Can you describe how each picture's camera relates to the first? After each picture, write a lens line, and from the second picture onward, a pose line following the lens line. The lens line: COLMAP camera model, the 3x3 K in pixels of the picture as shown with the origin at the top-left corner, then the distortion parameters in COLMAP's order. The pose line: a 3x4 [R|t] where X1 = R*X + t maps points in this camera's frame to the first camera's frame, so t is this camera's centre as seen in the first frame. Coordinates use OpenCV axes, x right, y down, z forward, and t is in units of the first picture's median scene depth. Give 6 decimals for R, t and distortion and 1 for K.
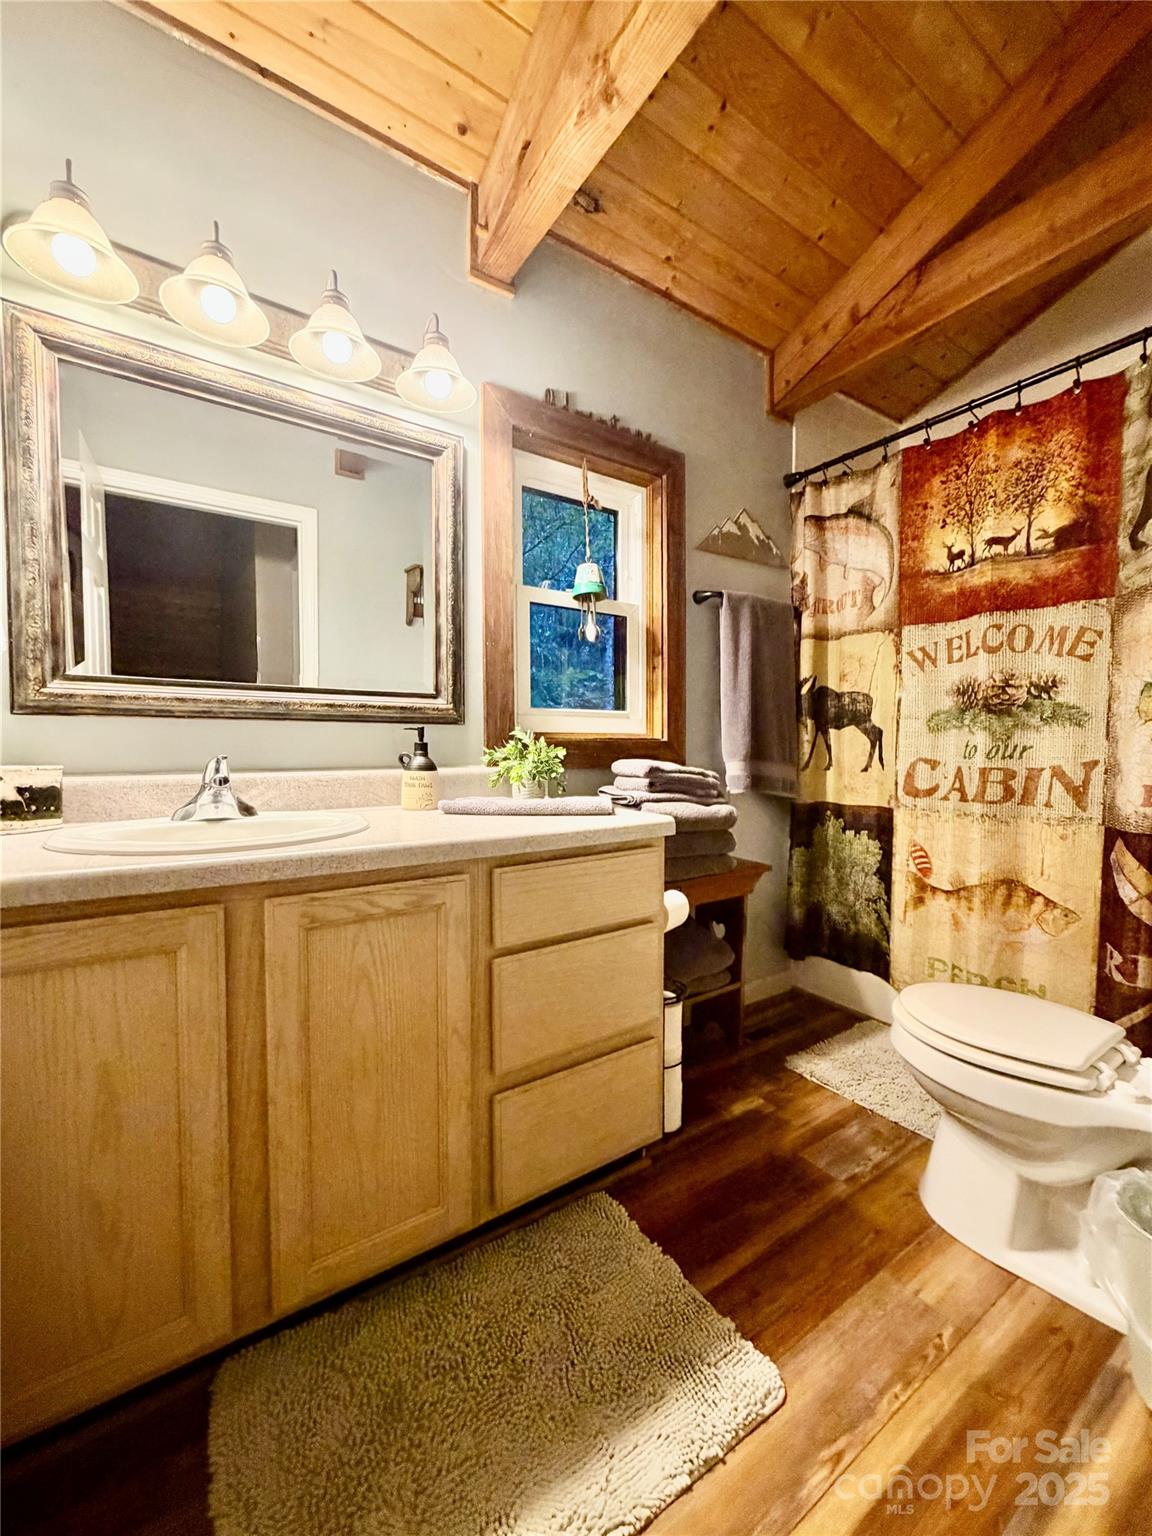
lens RADIAL K [[614.7, 0, 578.3], [0, 614.7, 771.8], [0, 0, 1]] dist [0.001201, -0.000878]
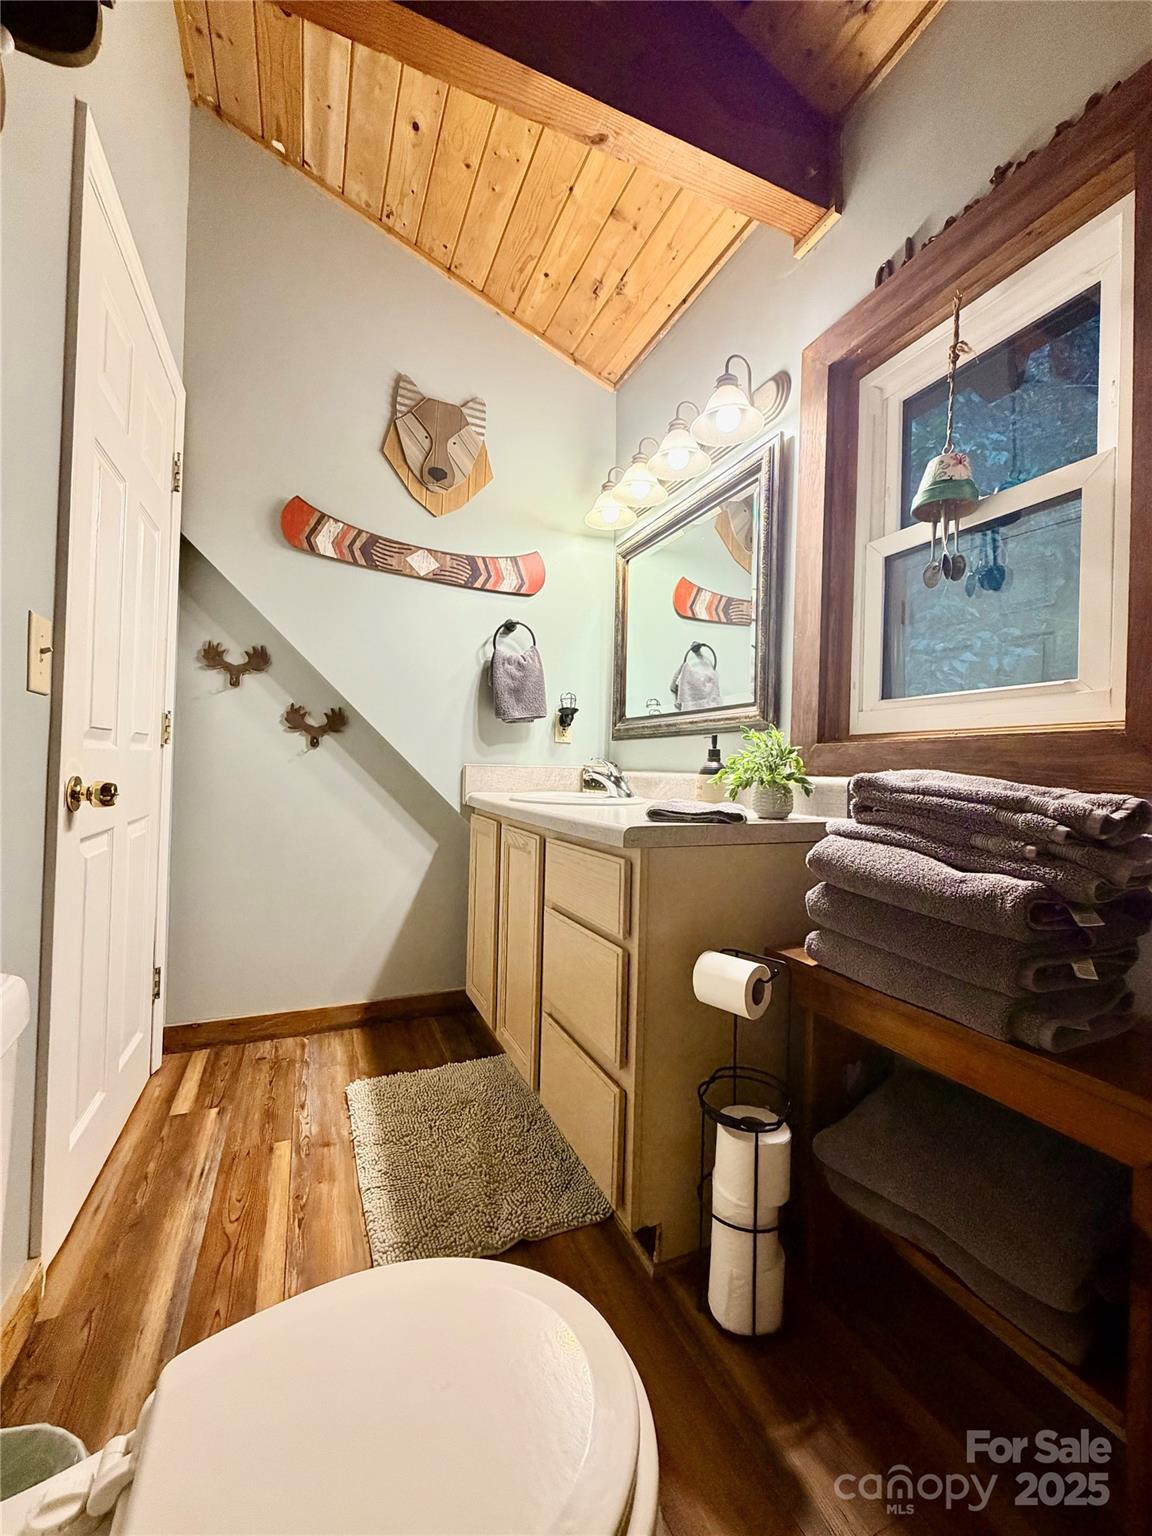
lens RADIAL K [[614.7, 0, 576.4], [0, 614.7, 763.0], [0, 0, 1]] dist [0.001201, -0.000878]
pose [[-0.187064, -0.012493, -0.982268, 0.859578], [-0.062097, 0.998070, -0.000868, -0.006750], [0.980383, 0.060834, -0.187479, 0.953510]]
